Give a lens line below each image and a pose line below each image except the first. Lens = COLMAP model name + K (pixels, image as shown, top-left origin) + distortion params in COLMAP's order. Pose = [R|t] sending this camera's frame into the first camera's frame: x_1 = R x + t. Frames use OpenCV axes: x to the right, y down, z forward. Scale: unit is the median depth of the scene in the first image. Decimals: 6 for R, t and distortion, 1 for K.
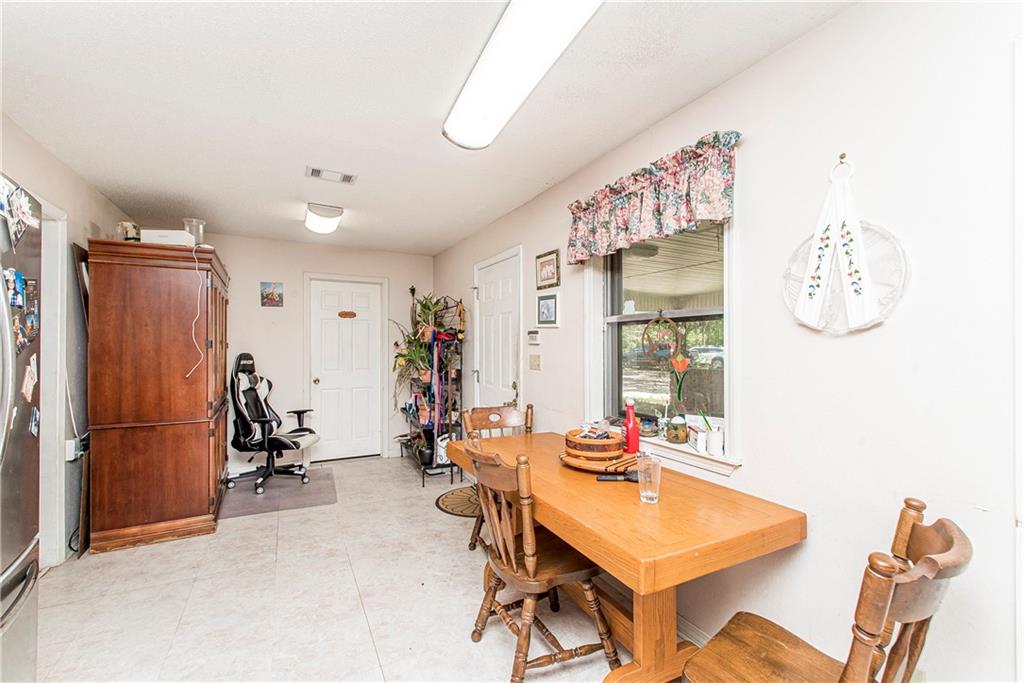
lens RADIAL K [[441.4, 0, 519.6], [0, 441.4, 341.6], [0, 0, 1]] dist [0.012039, -0.003843]
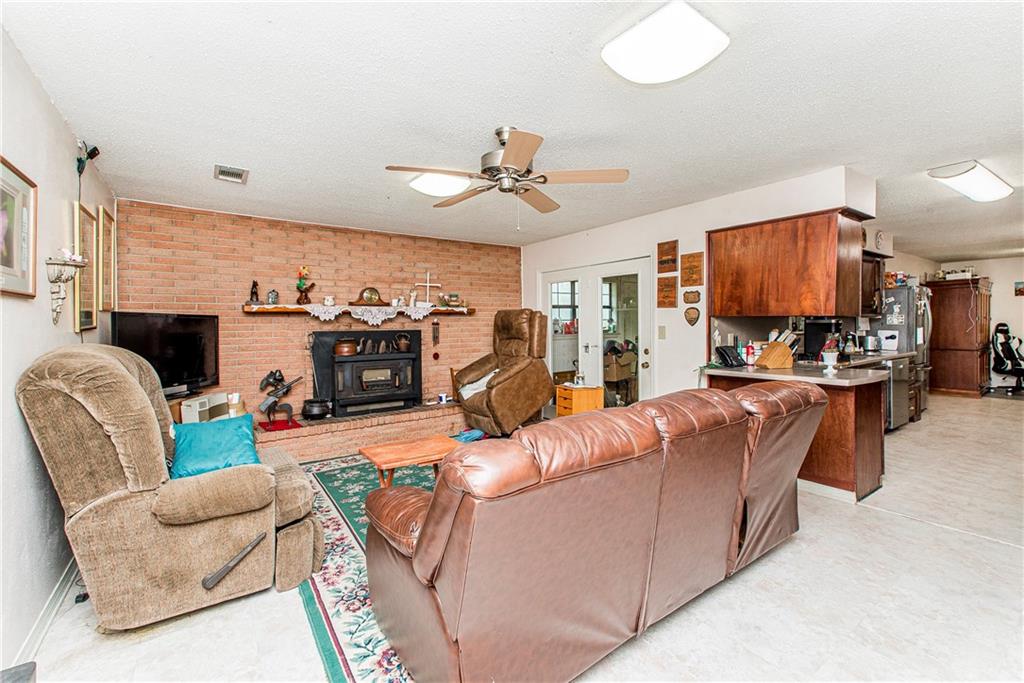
lens RADIAL K [[441.4, 0, 506.7], [0, 441.4, 324.8], [0, 0, 1]] dist [0.012039, -0.003843]
pose [[0.135629, 0.009604, -0.990713, 0.971744], [0.013568, 0.999841, 0.011550, -0.016092], [0.990667, -0.015008, 0.135478, -1.340455]]
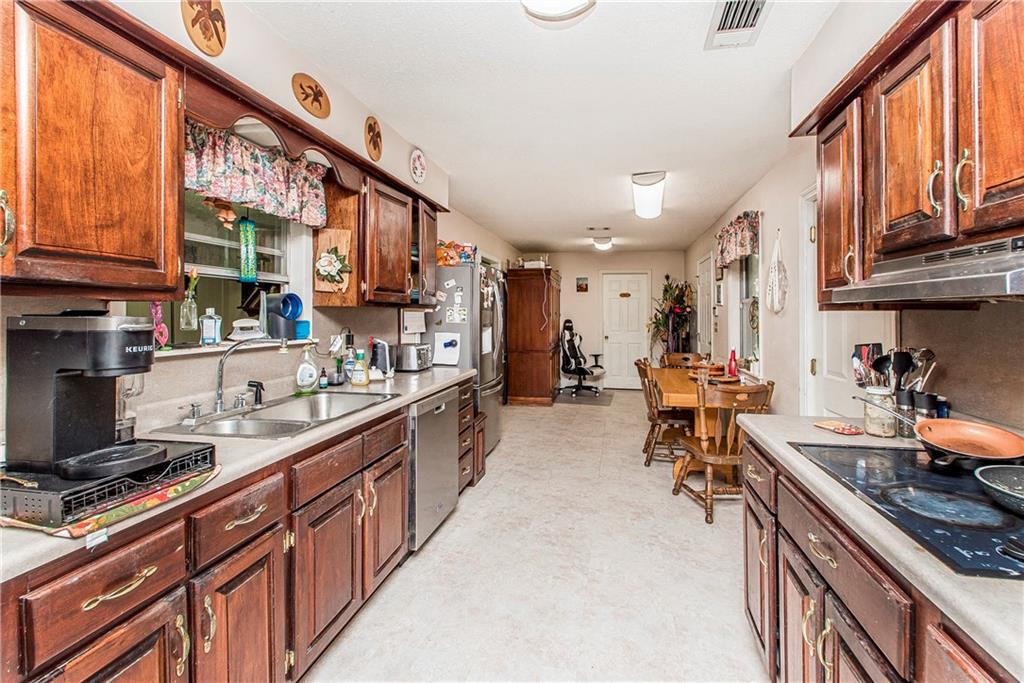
lens RADIAL K [[441.4, 0, 537.1], [0, 441.4, 311.1], [0, 0, 1]] dist [0.012039, -0.003843]
pose [[0.787623, -0.000301, -0.616157, 0.378760], [0.000762, 1.000000, 0.000486, -0.007922], [0.616157, -0.000852, 0.787623, -0.475790]]
